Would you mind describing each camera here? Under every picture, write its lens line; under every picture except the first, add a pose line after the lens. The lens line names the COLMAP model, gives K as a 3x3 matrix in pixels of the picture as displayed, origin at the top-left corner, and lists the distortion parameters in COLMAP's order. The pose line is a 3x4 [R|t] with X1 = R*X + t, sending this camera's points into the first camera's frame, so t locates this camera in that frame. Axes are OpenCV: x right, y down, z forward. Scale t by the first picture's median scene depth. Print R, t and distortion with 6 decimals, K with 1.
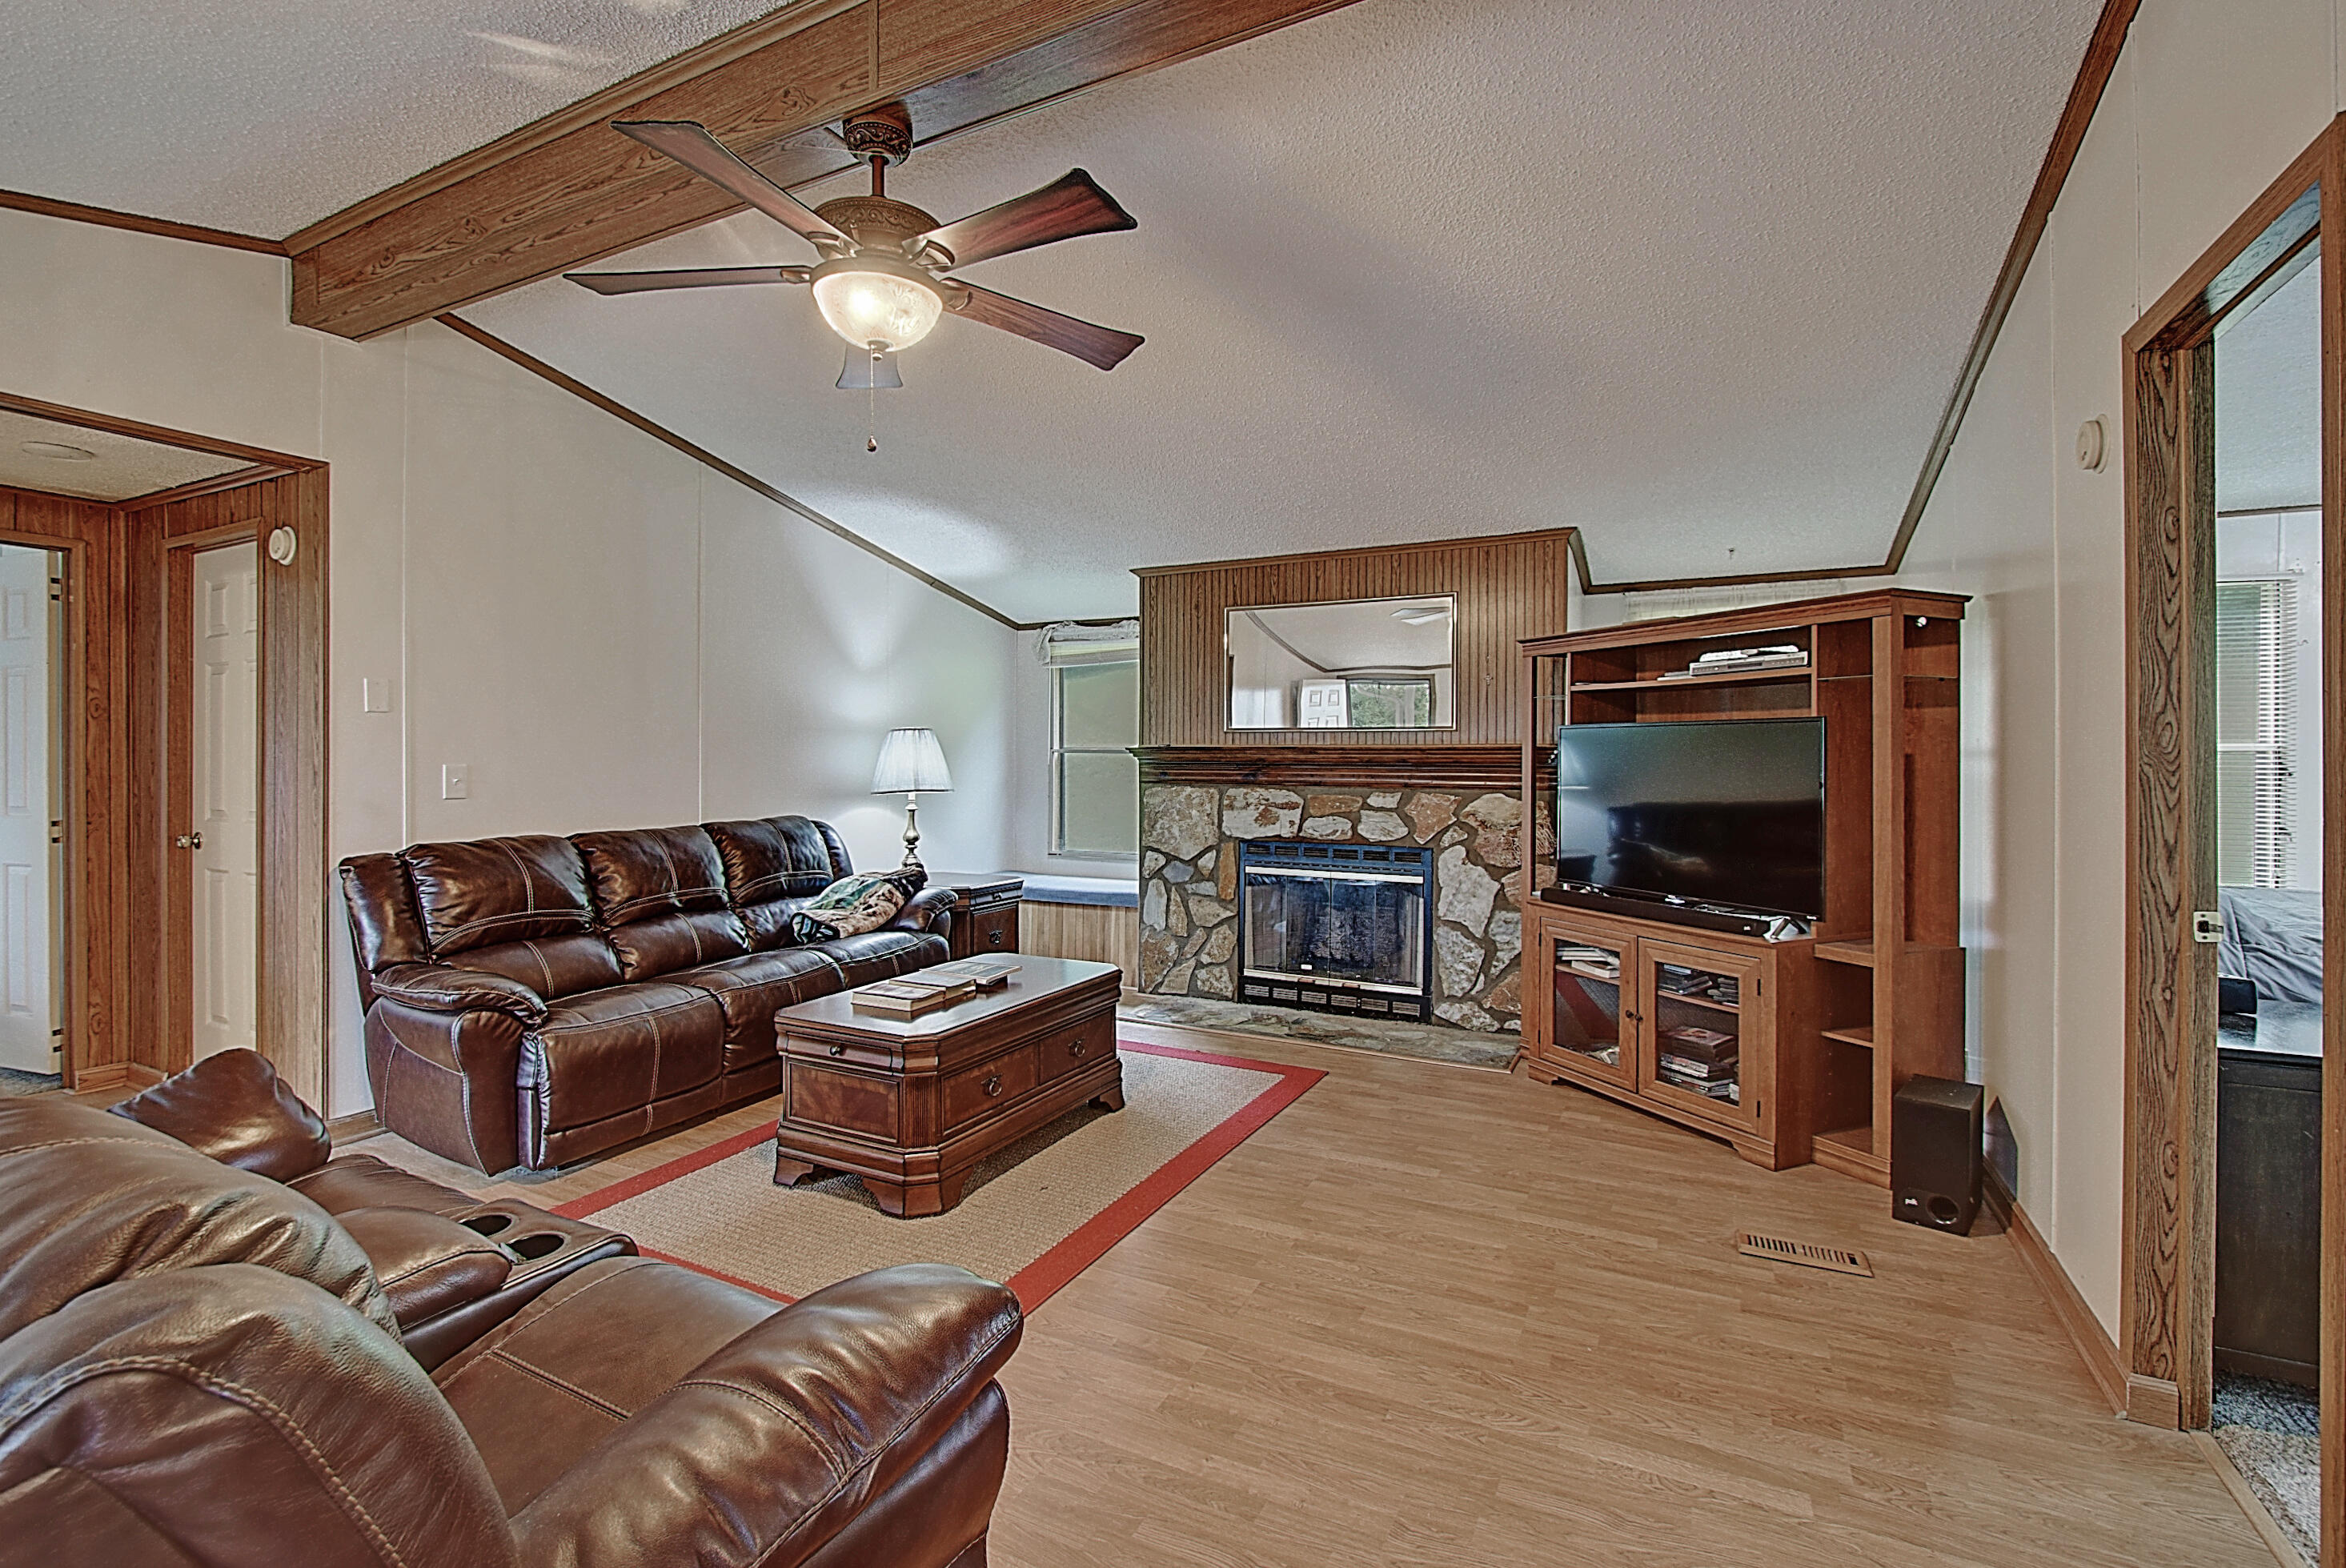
lens RADIAL K [[1055.5, 0, 1165.2], [0, 1055.5, 769.7], [0, 0, 1]] dist [-0.008665, -0.003611]
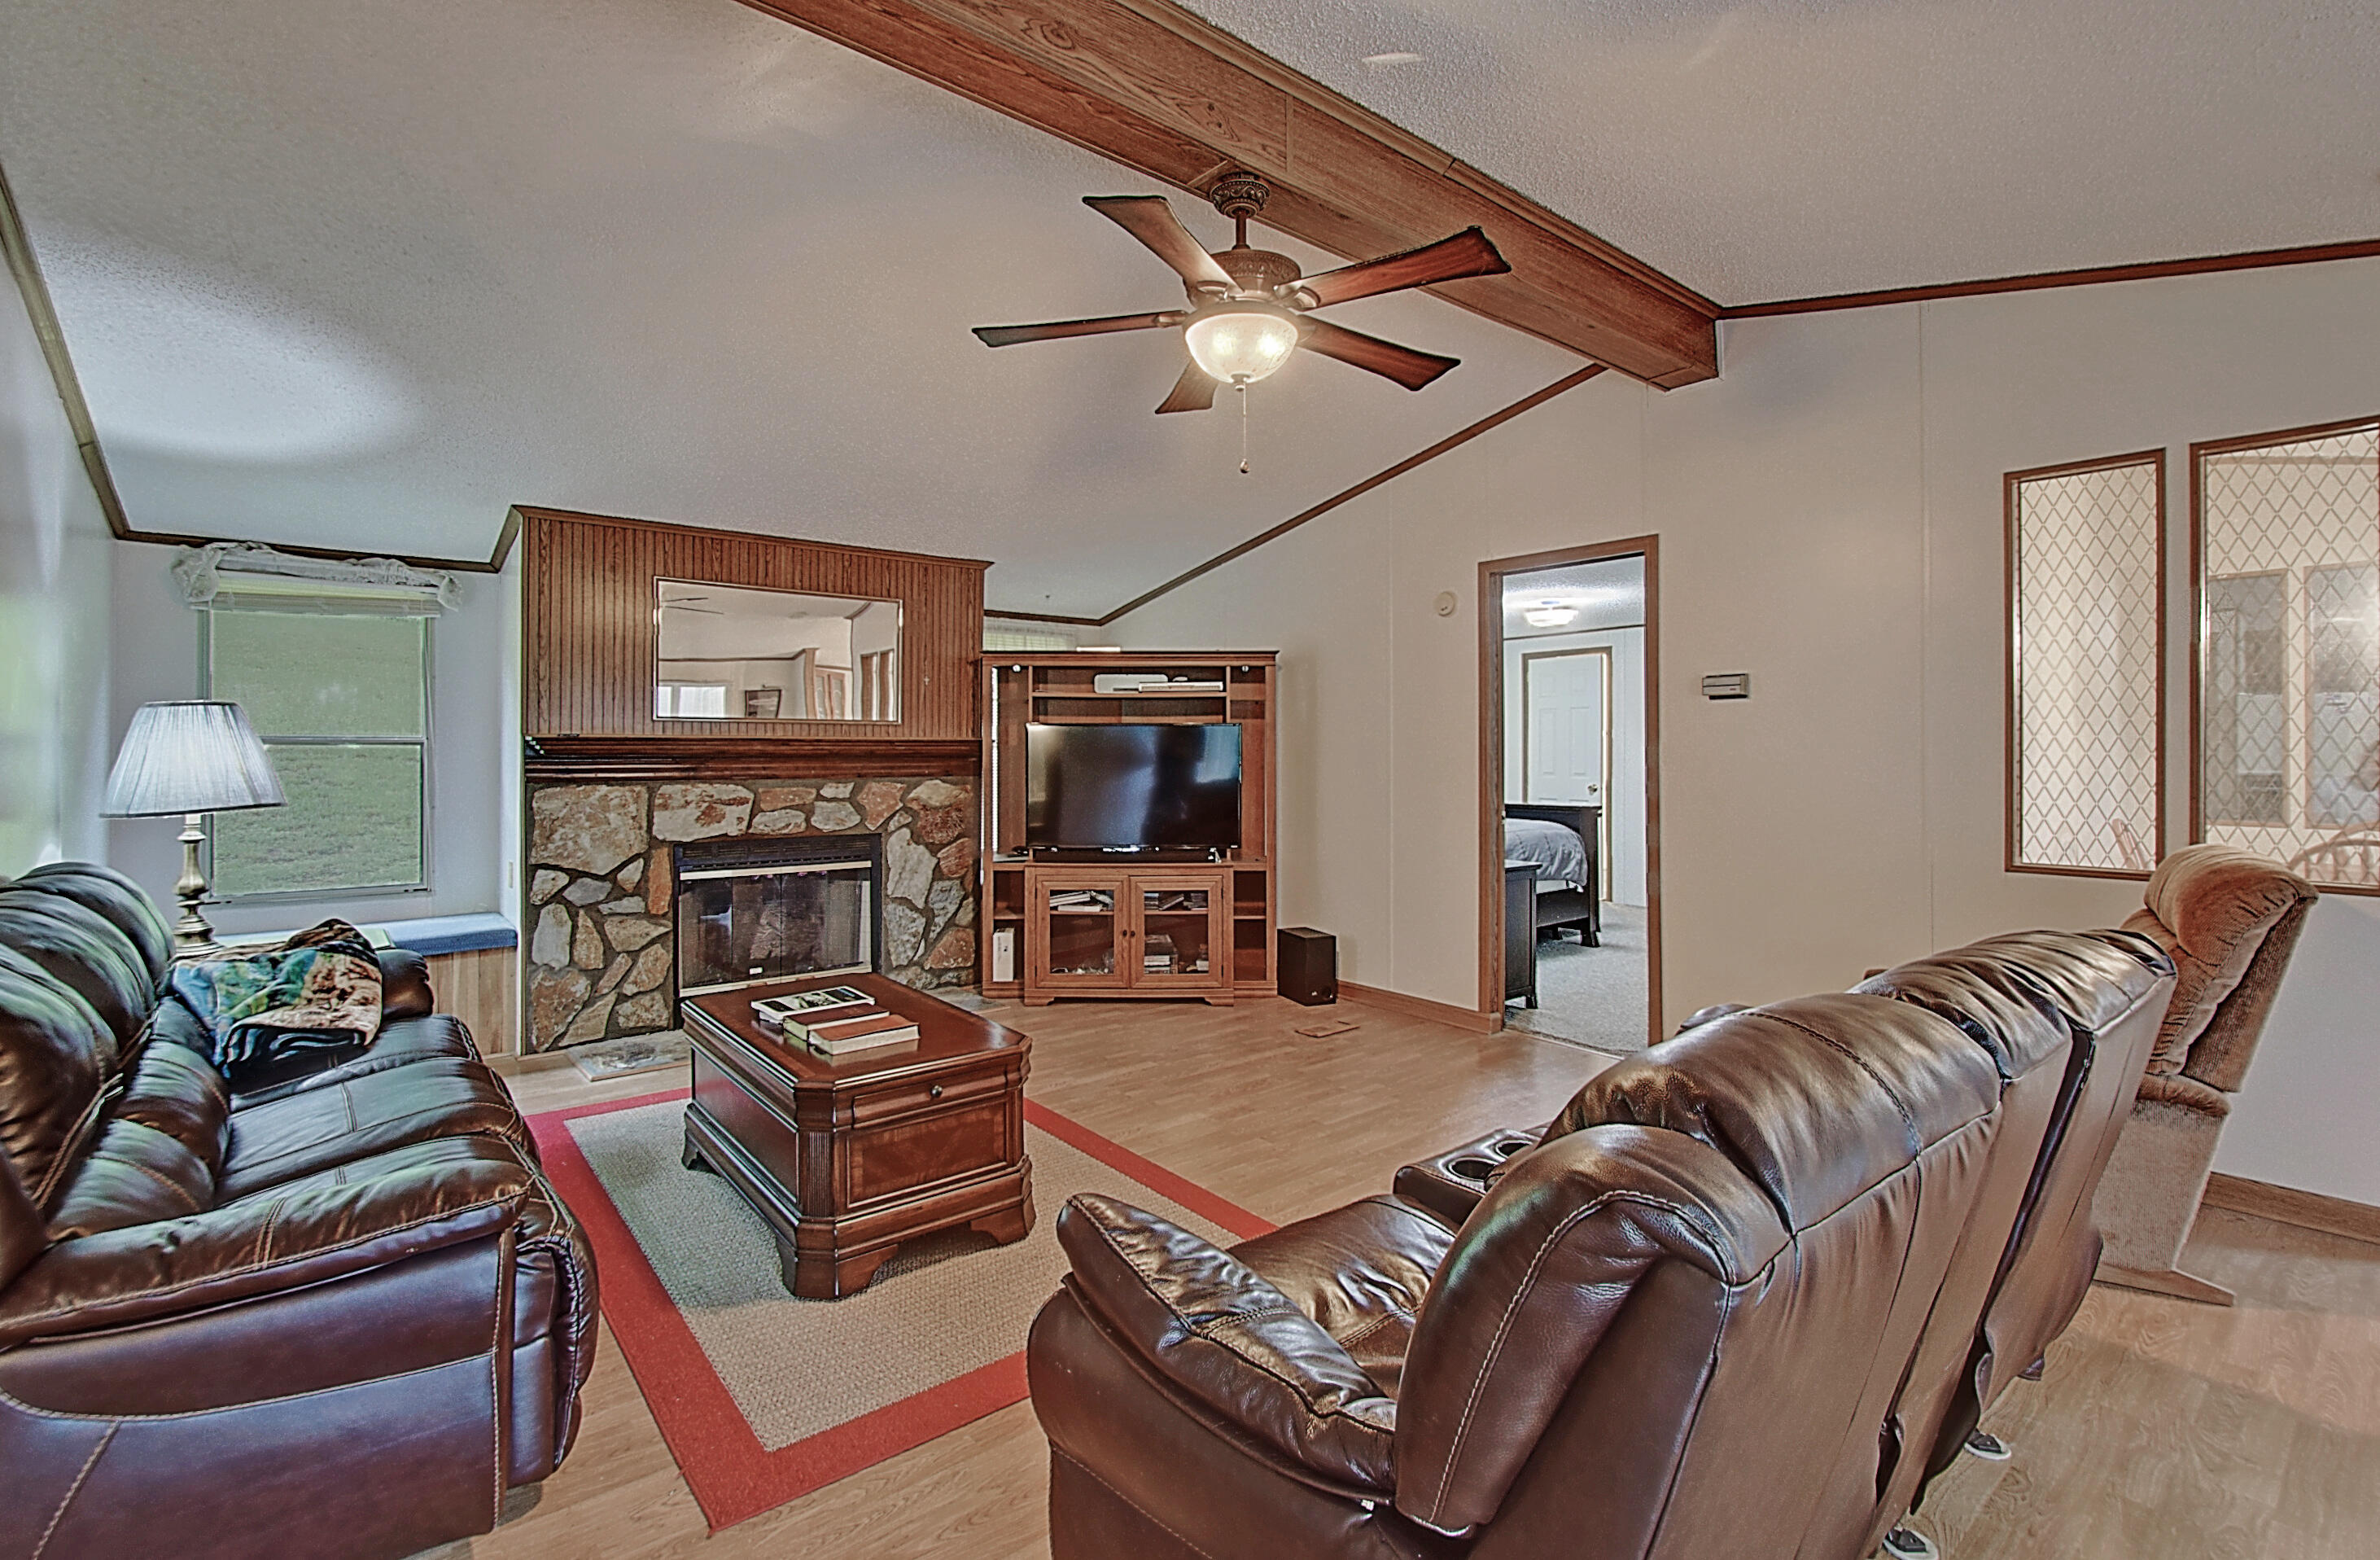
lens RADIAL K [[1070.7, 0, 1167.9], [0, 1070.7, 751.1], [0, 0, 1]] dist [-0.000581, -0.001452]
pose [[0.395707, -0.004430, 0.918366, -0.595820], [0.013052, 0.999915, -0.000800, -0.004525], [-0.918284, 0.012303, 0.395731, 0.274410]]
